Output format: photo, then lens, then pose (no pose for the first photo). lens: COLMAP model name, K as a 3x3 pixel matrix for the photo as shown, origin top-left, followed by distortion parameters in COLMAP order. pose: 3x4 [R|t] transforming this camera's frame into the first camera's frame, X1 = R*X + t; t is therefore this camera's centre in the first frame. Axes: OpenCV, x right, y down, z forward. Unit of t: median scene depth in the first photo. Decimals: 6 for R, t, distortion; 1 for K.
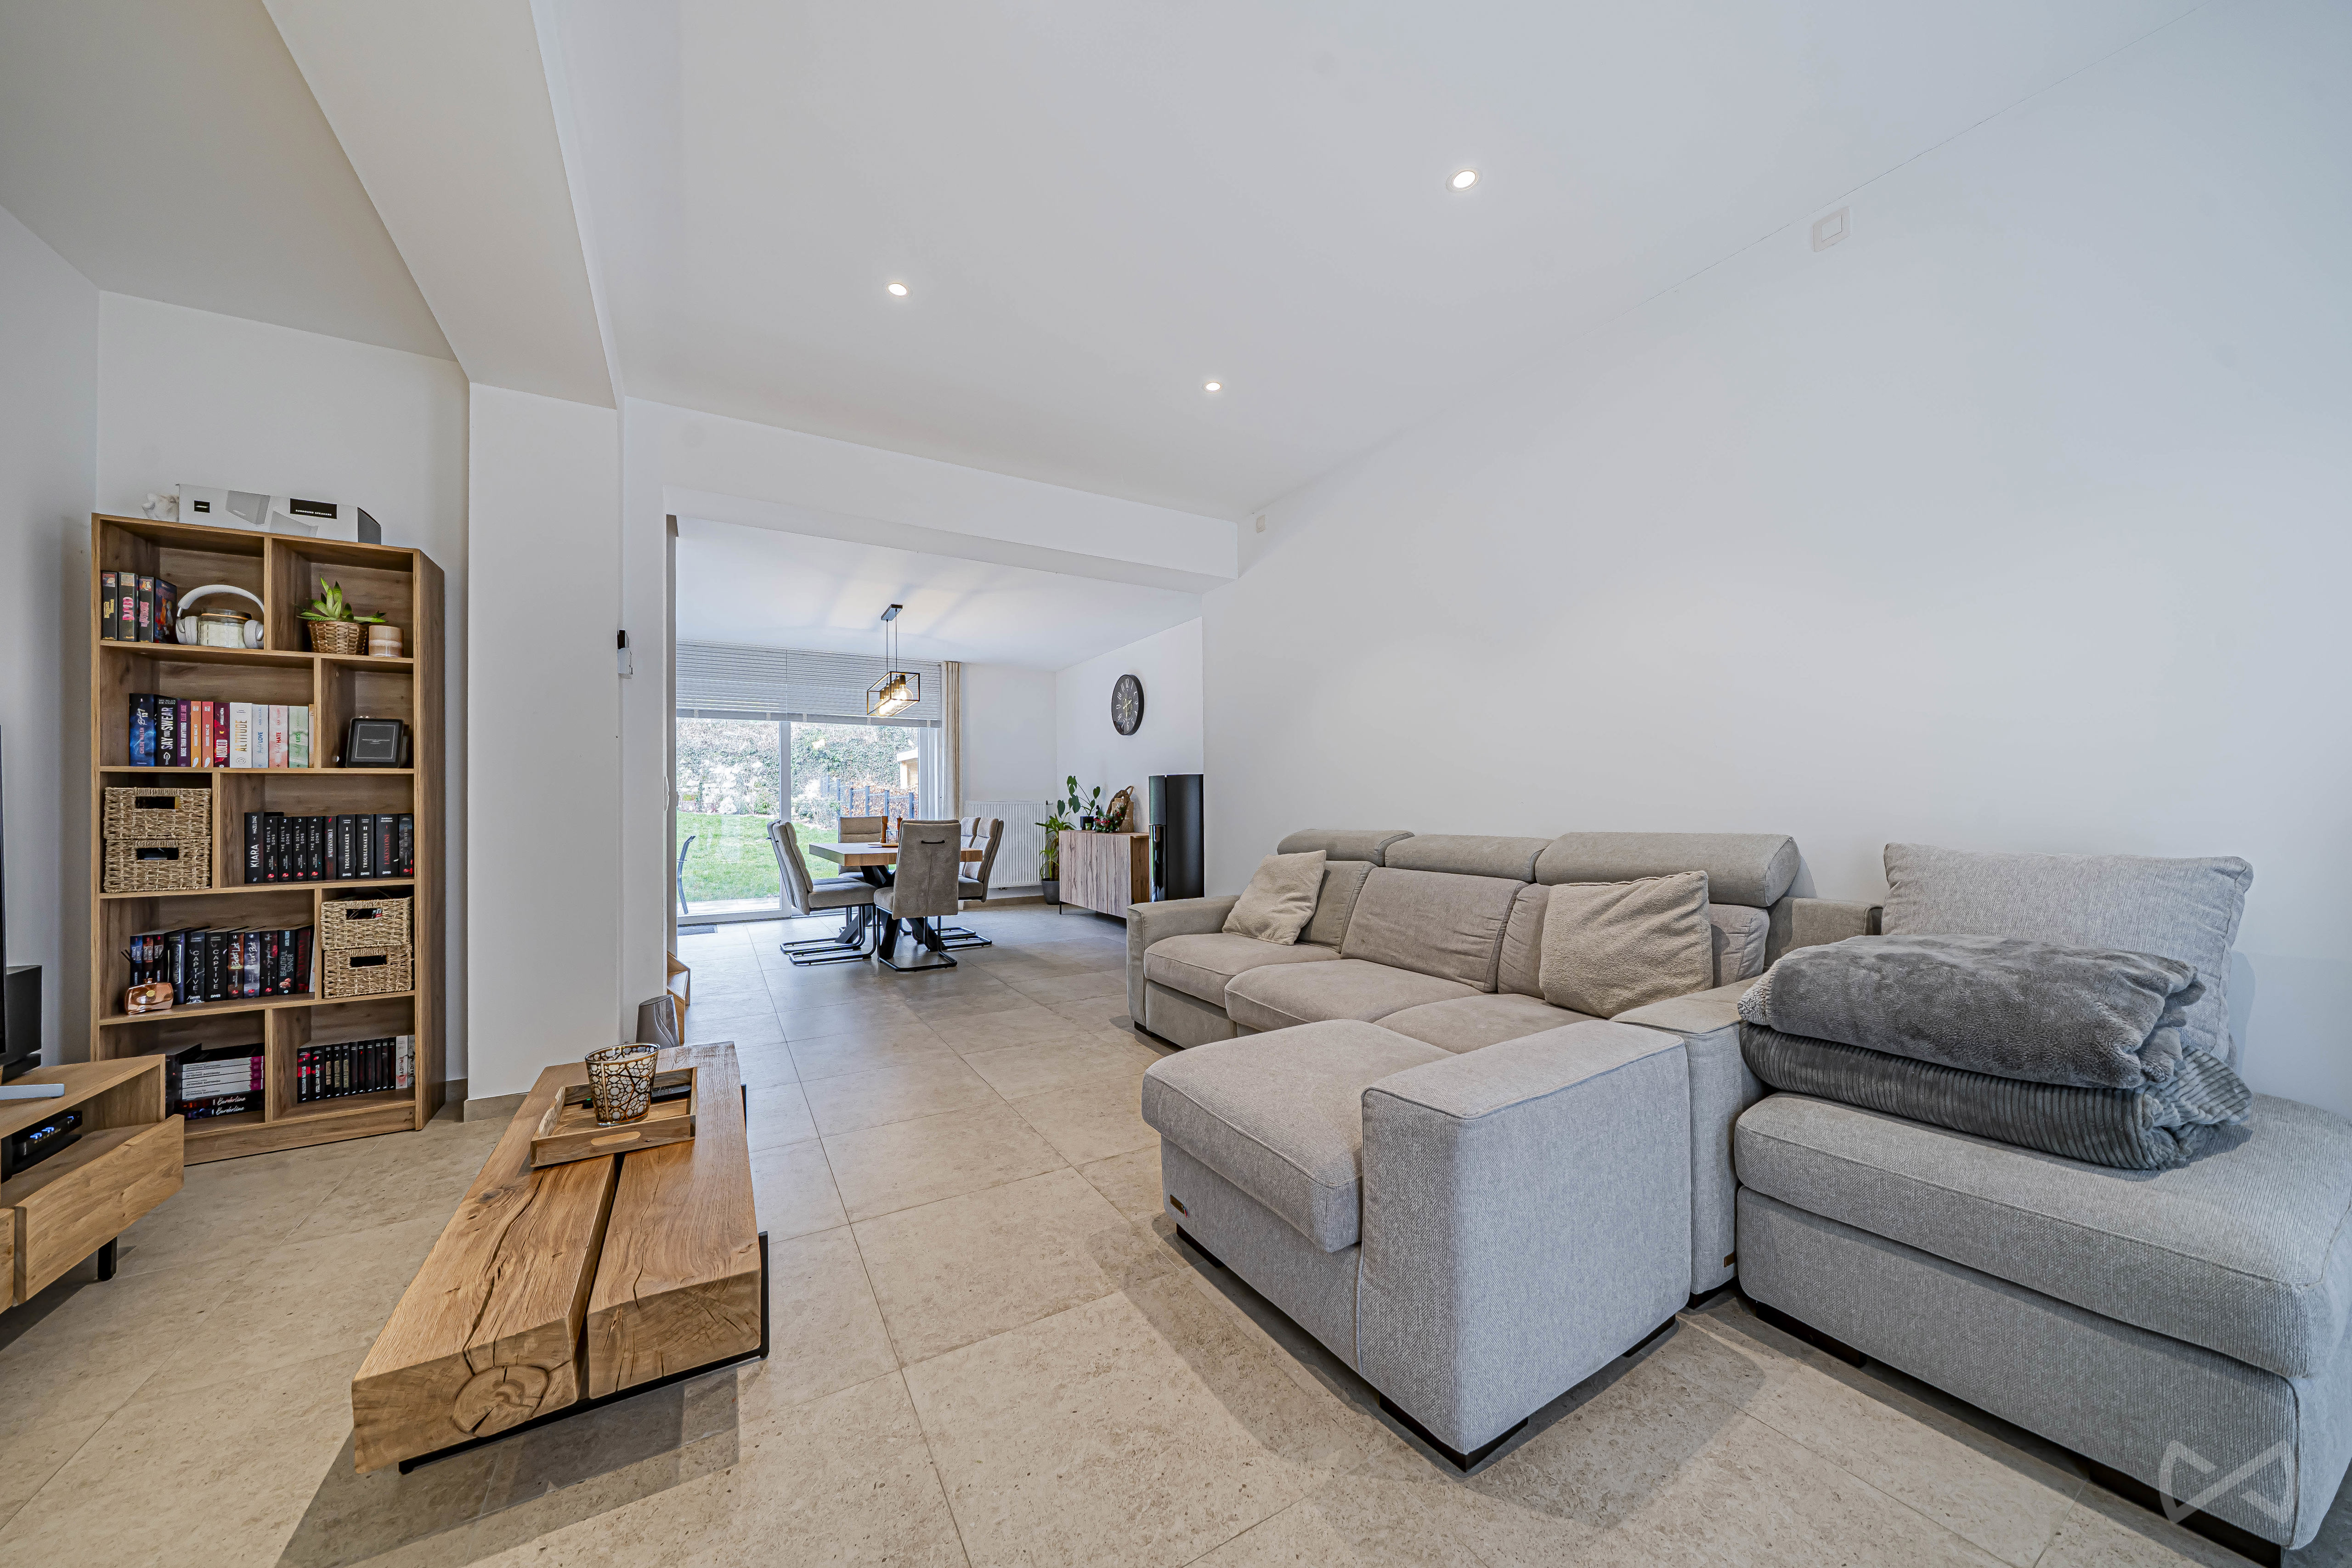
lens RADIAL K [[802.8, 0, 1172.1], [0, 802.8, 801.6], [0, 0, 1]] dist [0.000394, -0.000044]
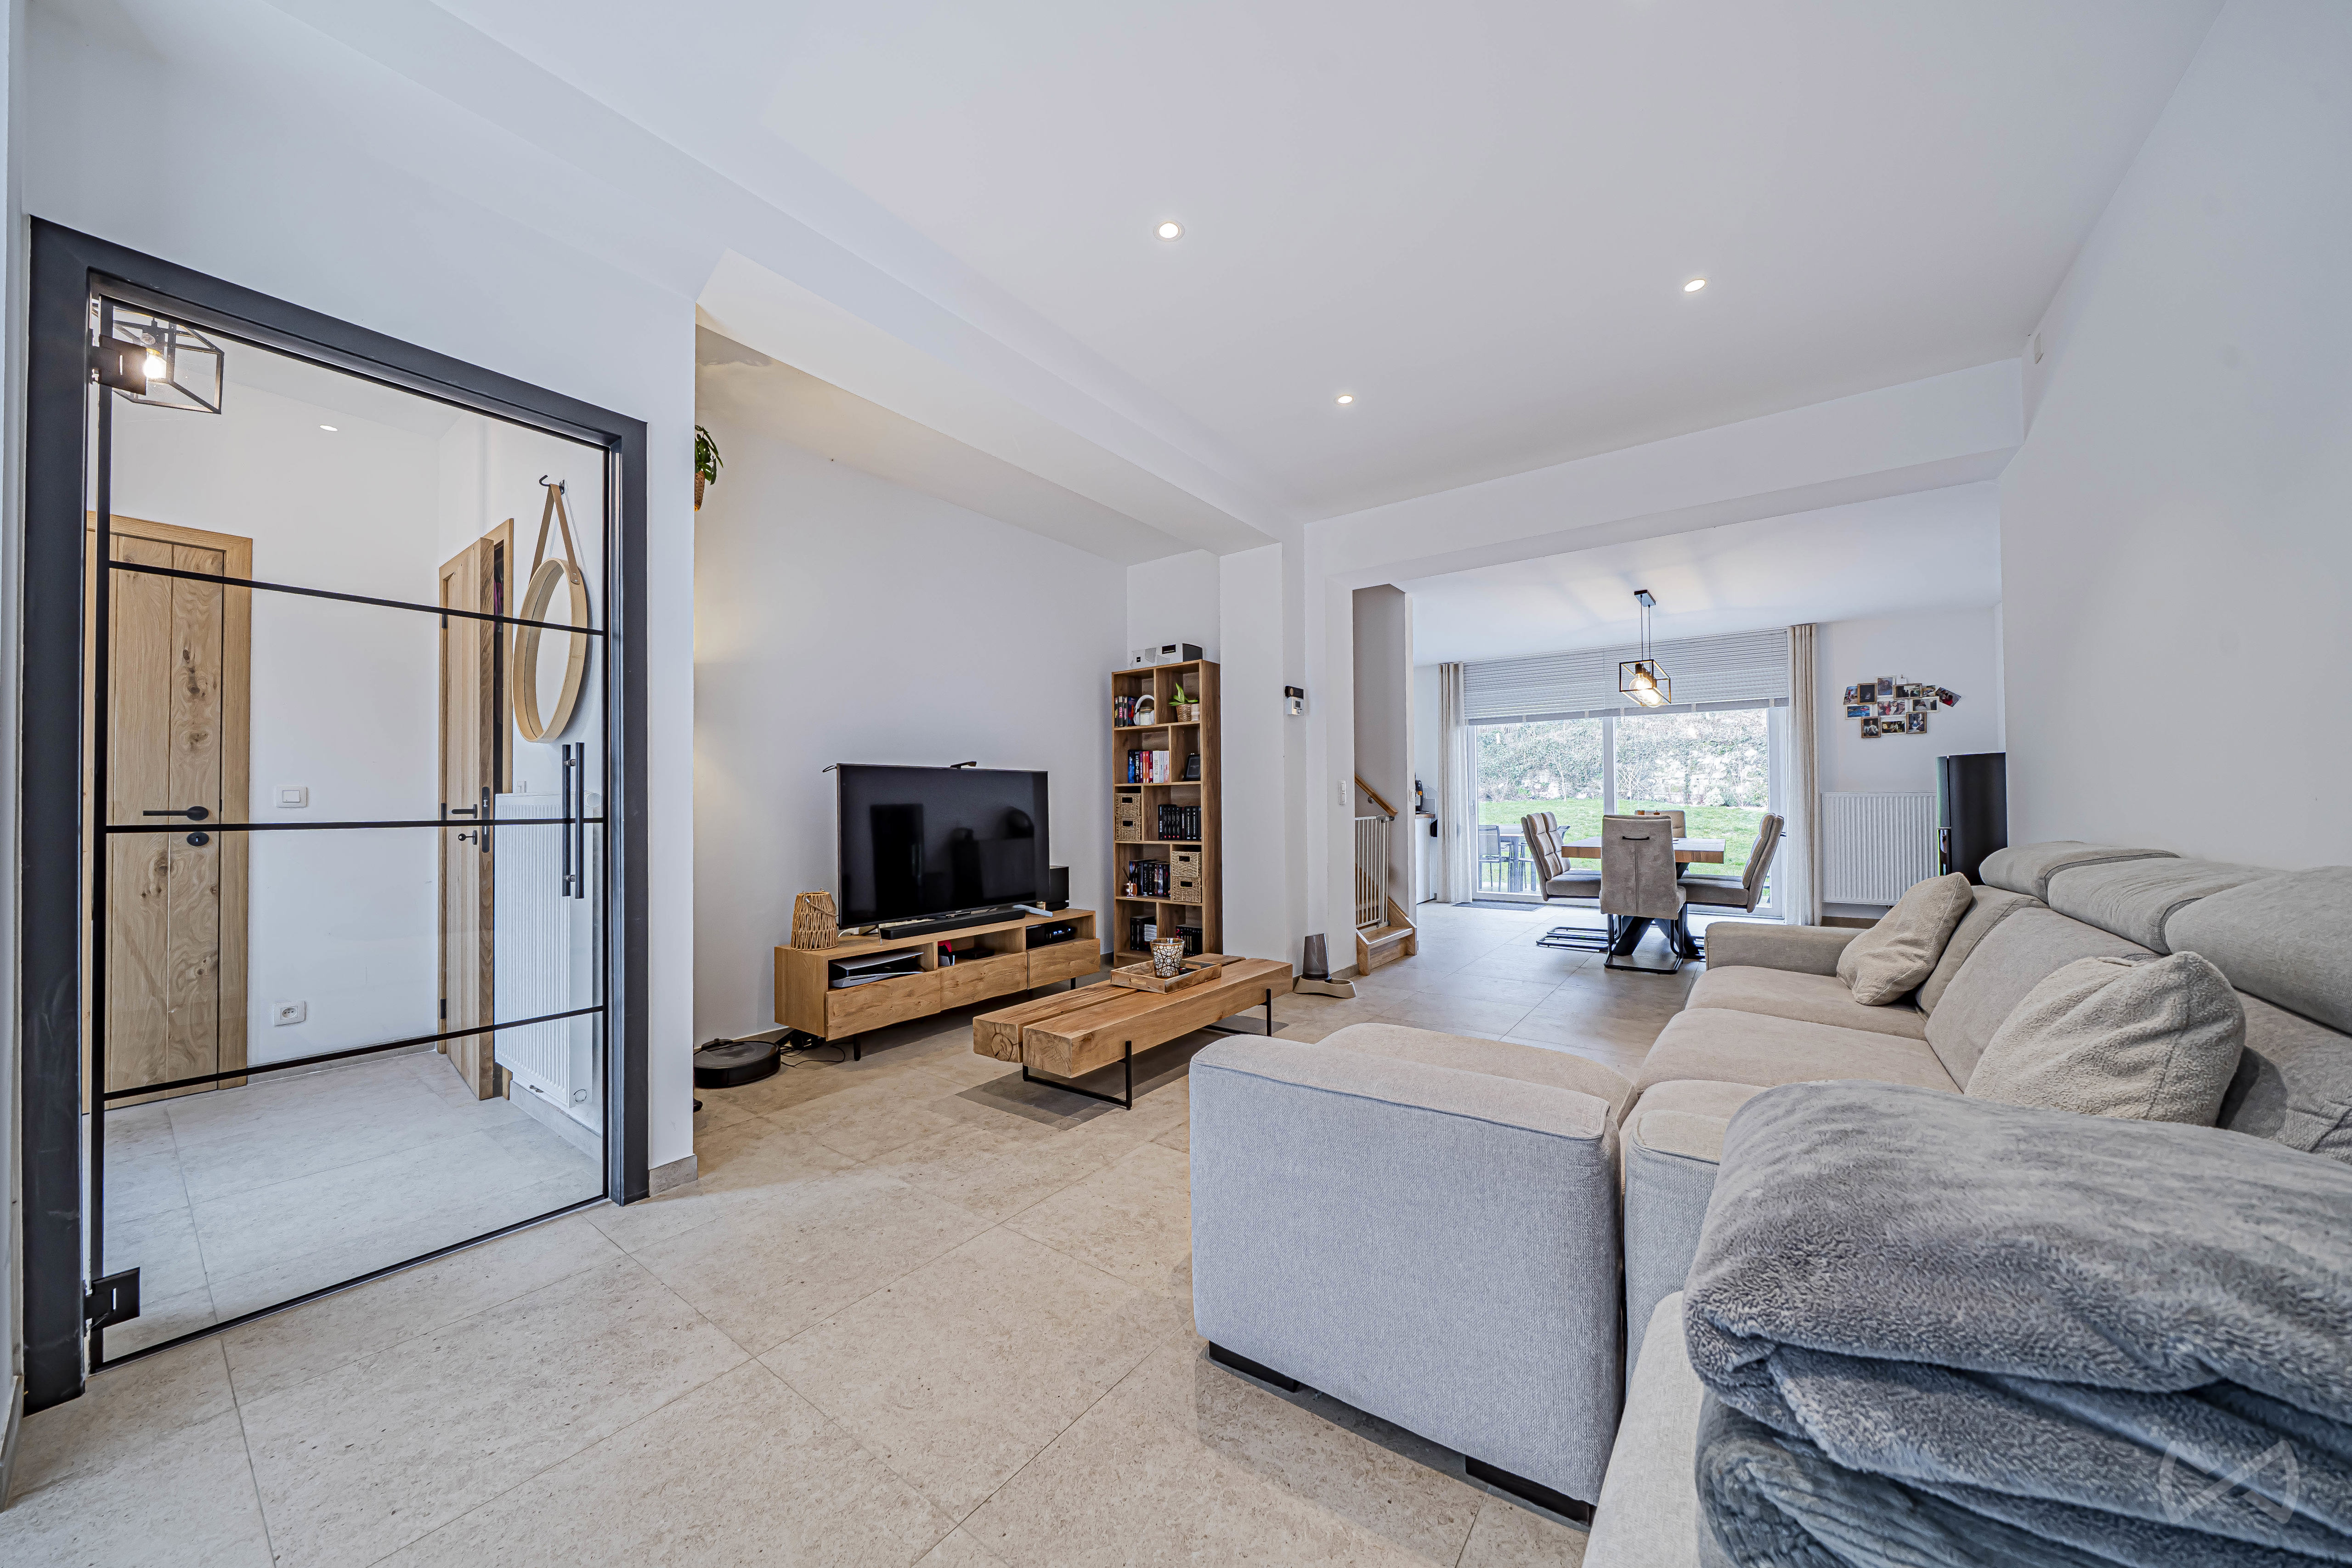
lens RADIAL K [[802.8, 0, 1172.1], [0, 802.8, 801.6], [0, 0, 1]] dist [0.000394, -0.000044]
pose [[0.394756, 0.003704, -0.918778, 0.718770], [0.006986, 0.999951, 0.007033, -0.007803], [0.918759, -0.009195, 0.394711, 0.232443]]
